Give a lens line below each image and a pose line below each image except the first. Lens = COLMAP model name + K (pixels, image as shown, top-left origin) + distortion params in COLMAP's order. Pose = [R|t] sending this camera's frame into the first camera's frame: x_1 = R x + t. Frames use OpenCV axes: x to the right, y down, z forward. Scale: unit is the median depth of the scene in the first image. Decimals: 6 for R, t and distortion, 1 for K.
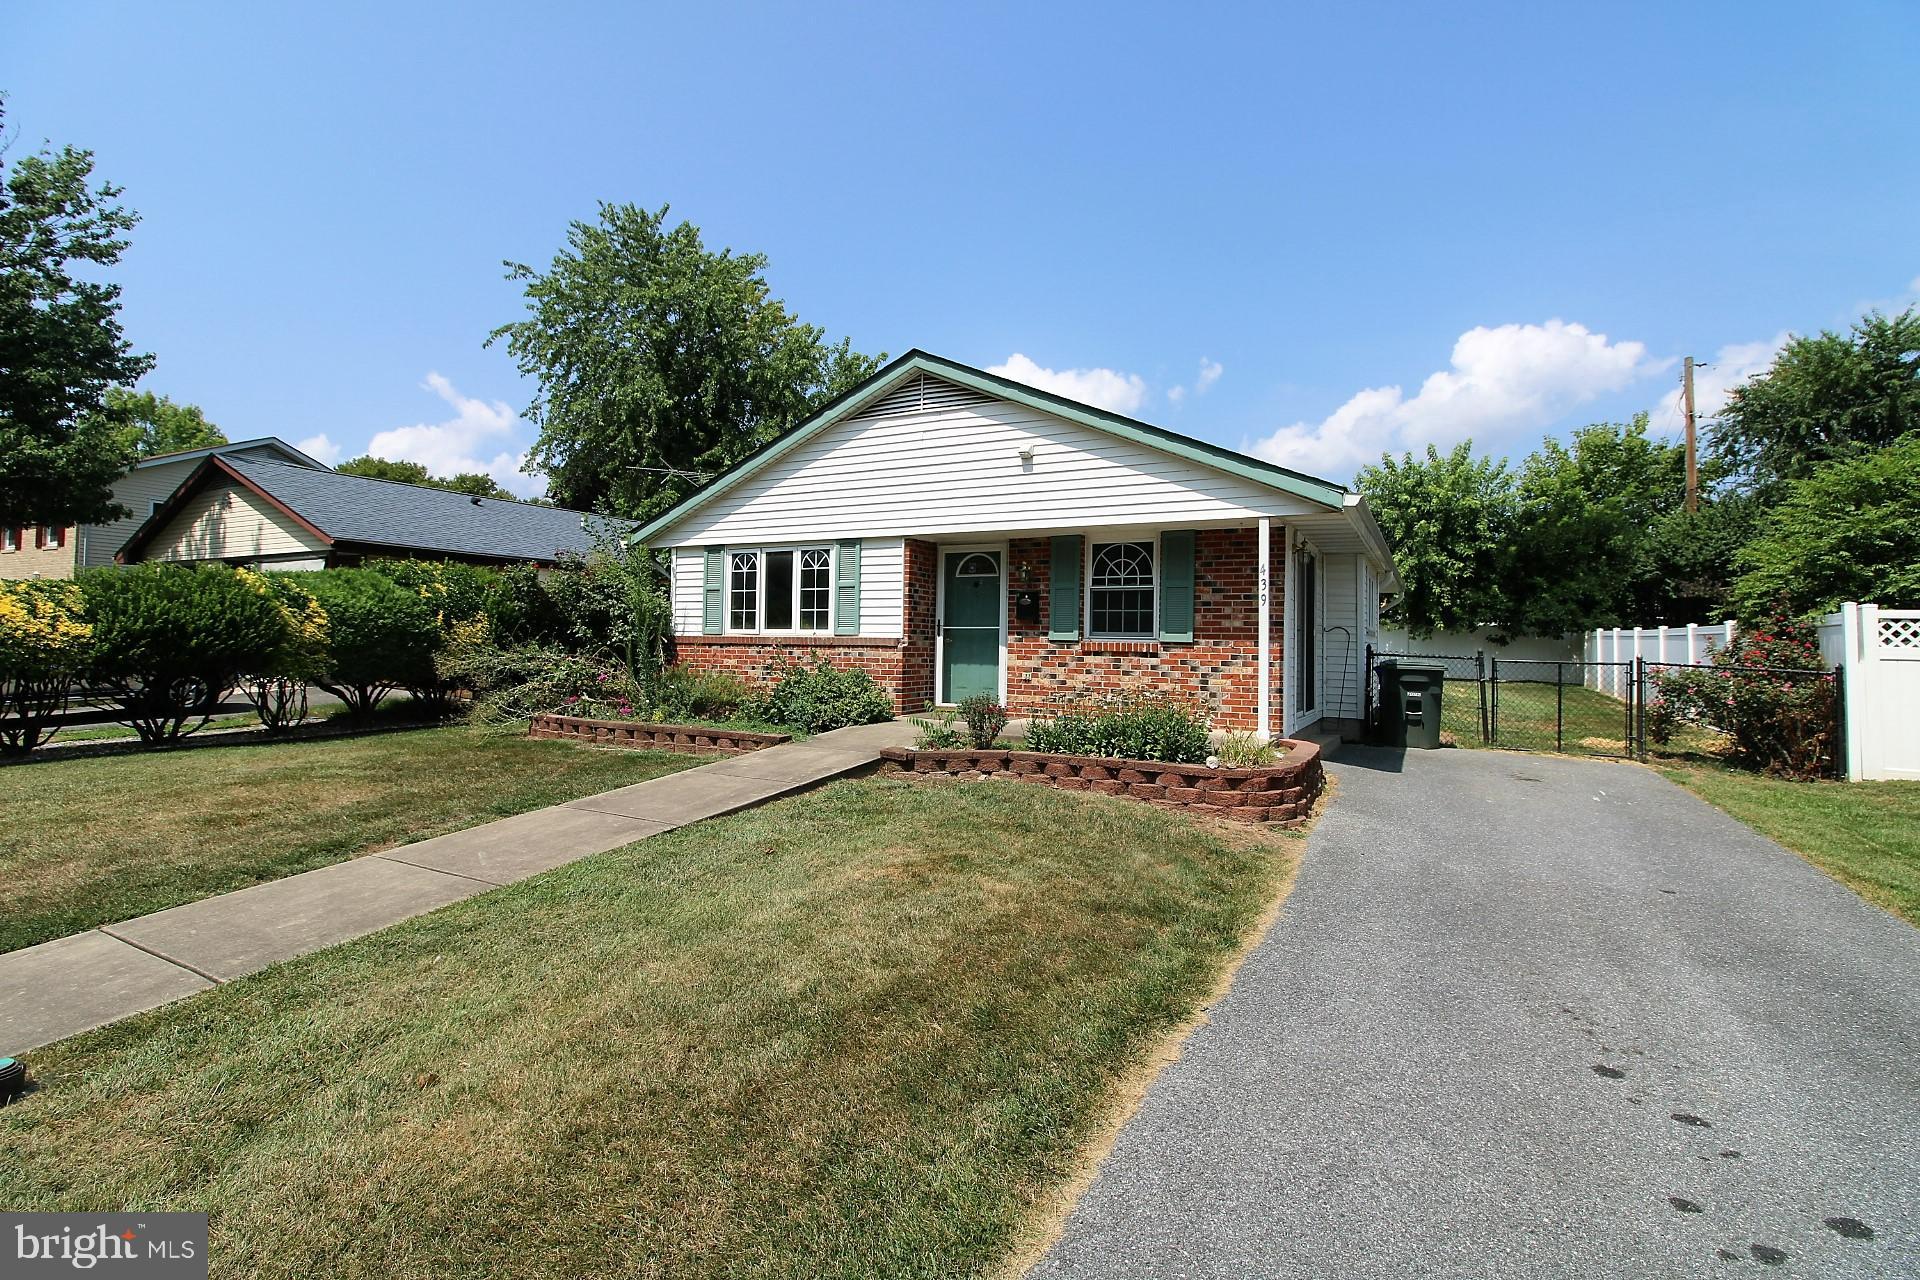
lens RADIAL K [[884.2, 0, 961.5], [0, 884.2, 627.1], [0, 0, 1]] dist [-0.005752, -0.009266]
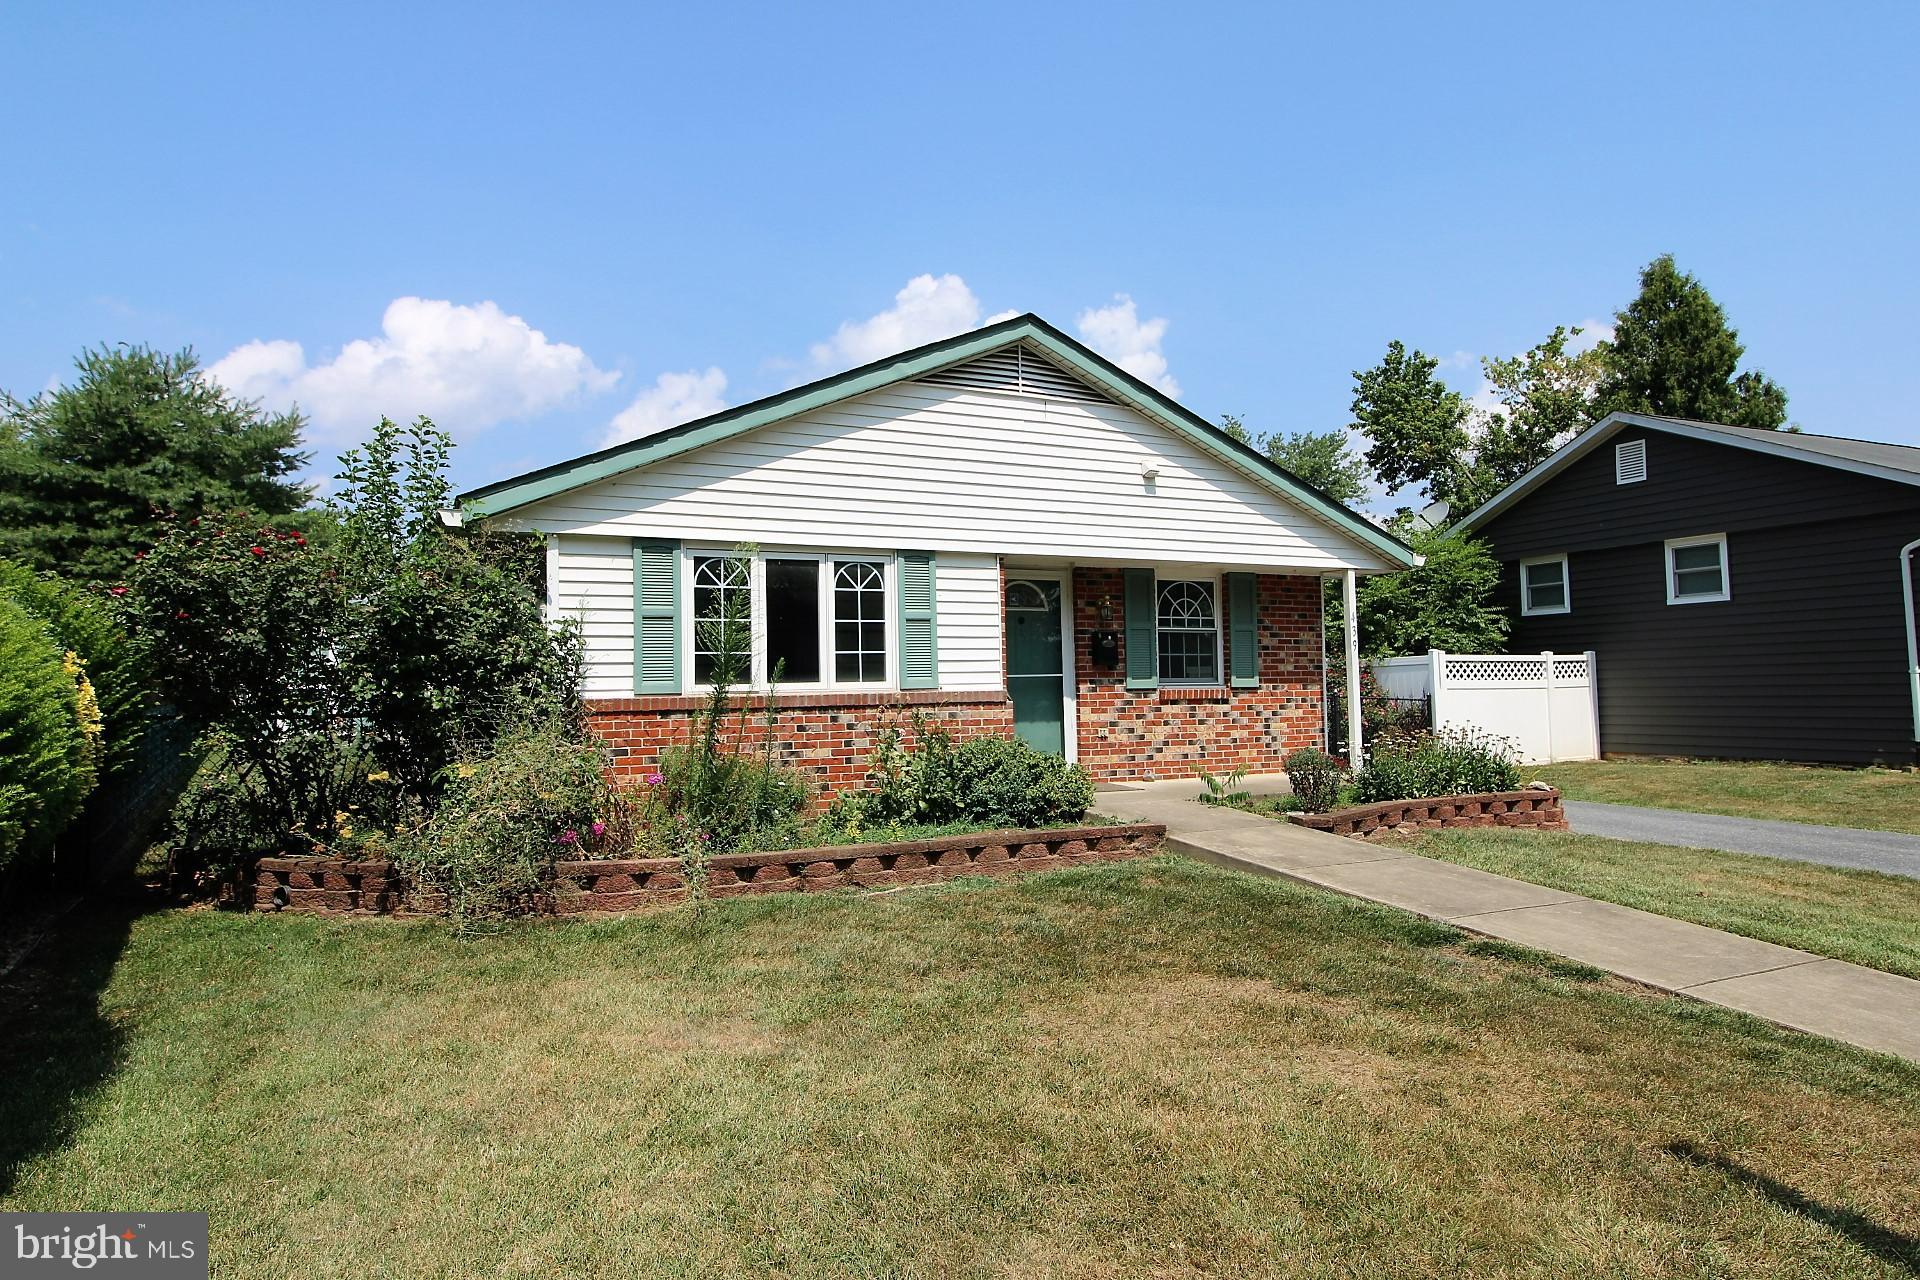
lens RADIAL K [[1196.0, 0, 960.5], [0, 1196.0, 630.2], [0, 0, 1]] dist [0.002188, -0.002894]
pose [[0.573636, 0.017469, 0.818924, -0.886940], [0.011329, 0.999508, -0.029256, -0.009305], [-0.819032, 0.026060, 0.573155, 0.437186]]
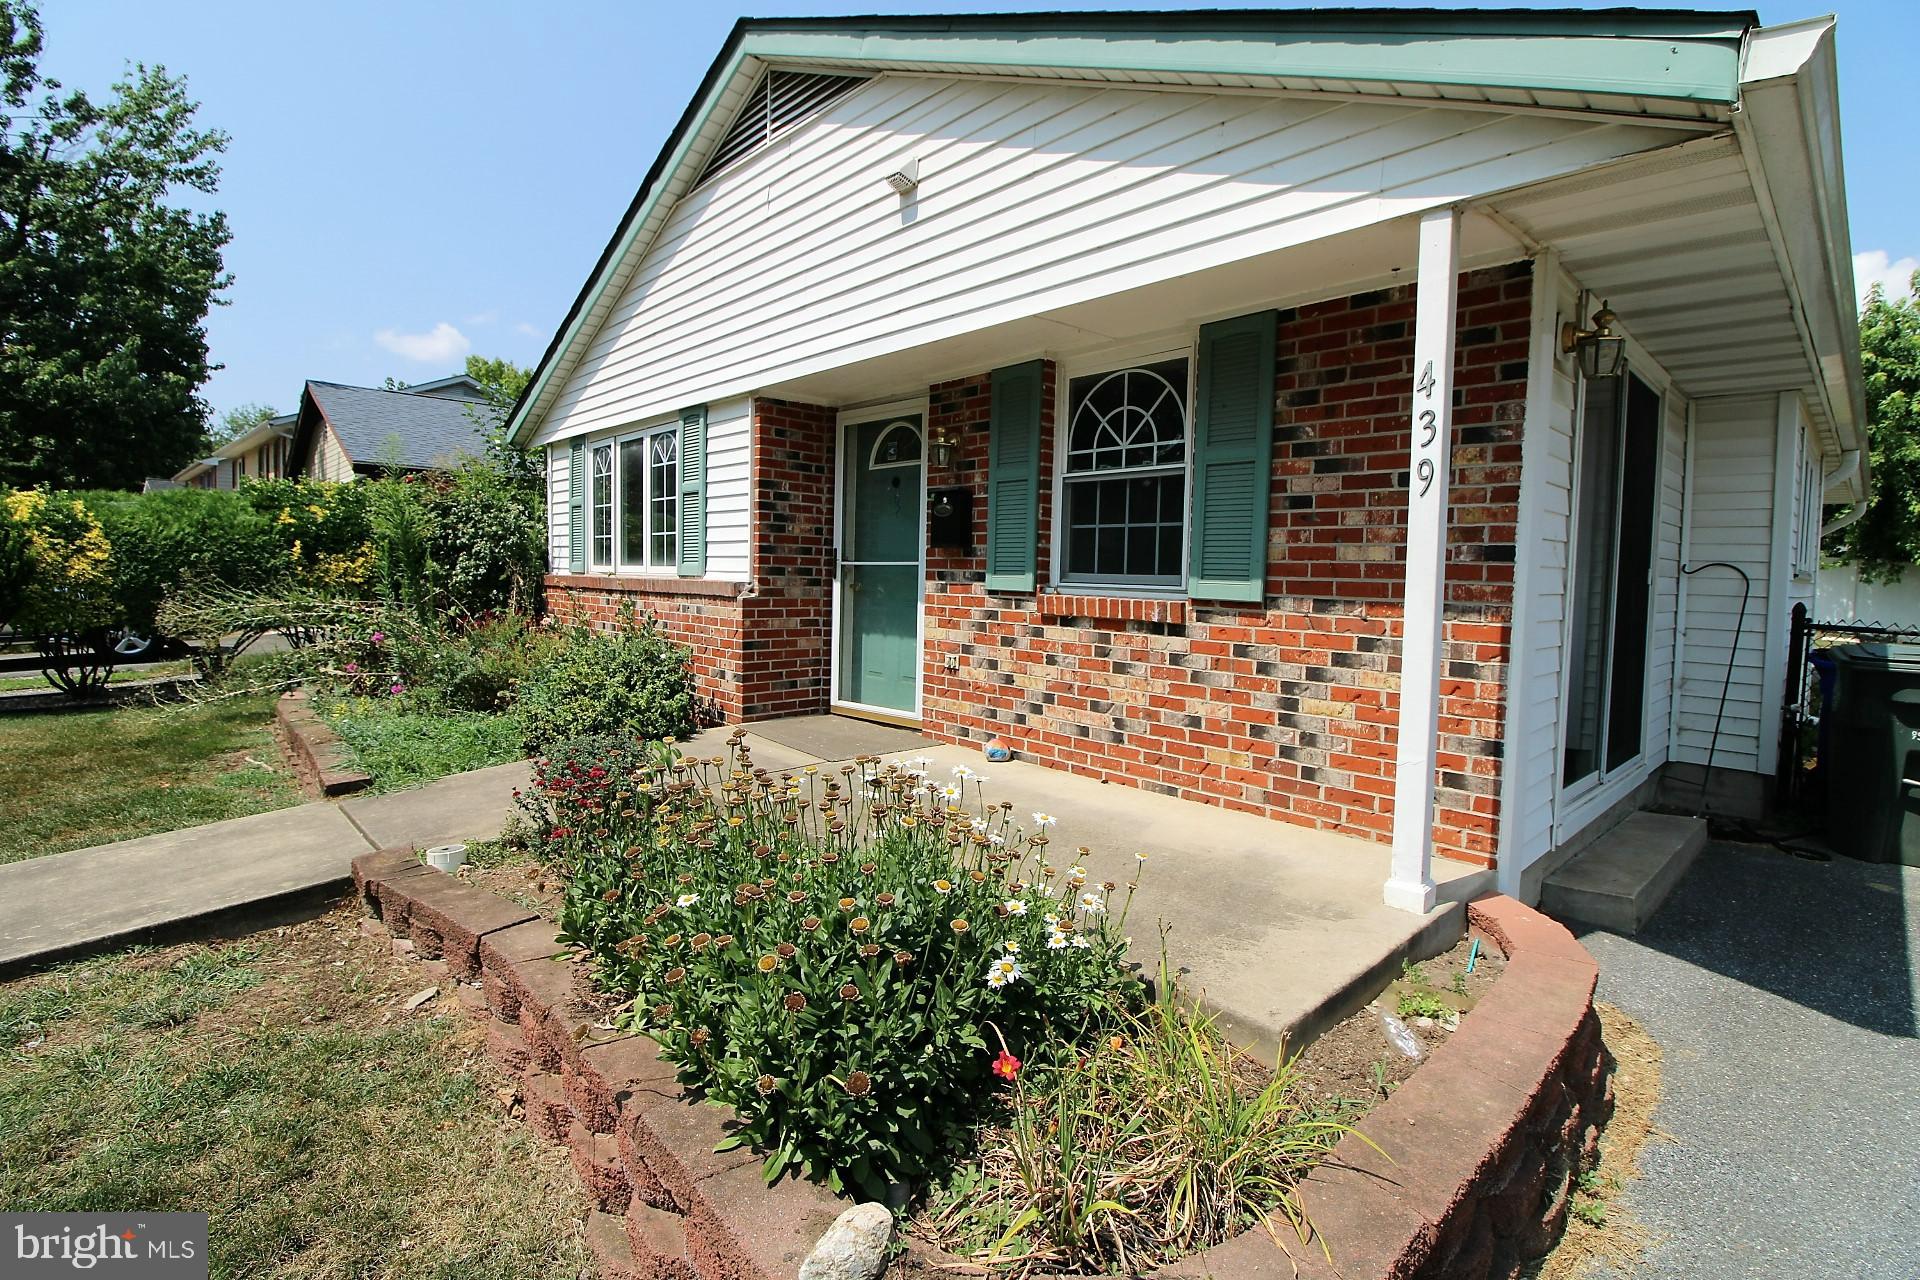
lens RADIAL K [[884.2, 0, 961.5], [0, 884.2, 626.9], [0, 0, 1]] dist [-0.005752, -0.009266]
pose [[0.949467, 0.023415, -0.312992, 0.223116], [-0.000436, 0.997311, 0.073288, -0.000366], [0.313866, -0.069448, 0.946924, 0.505736]]
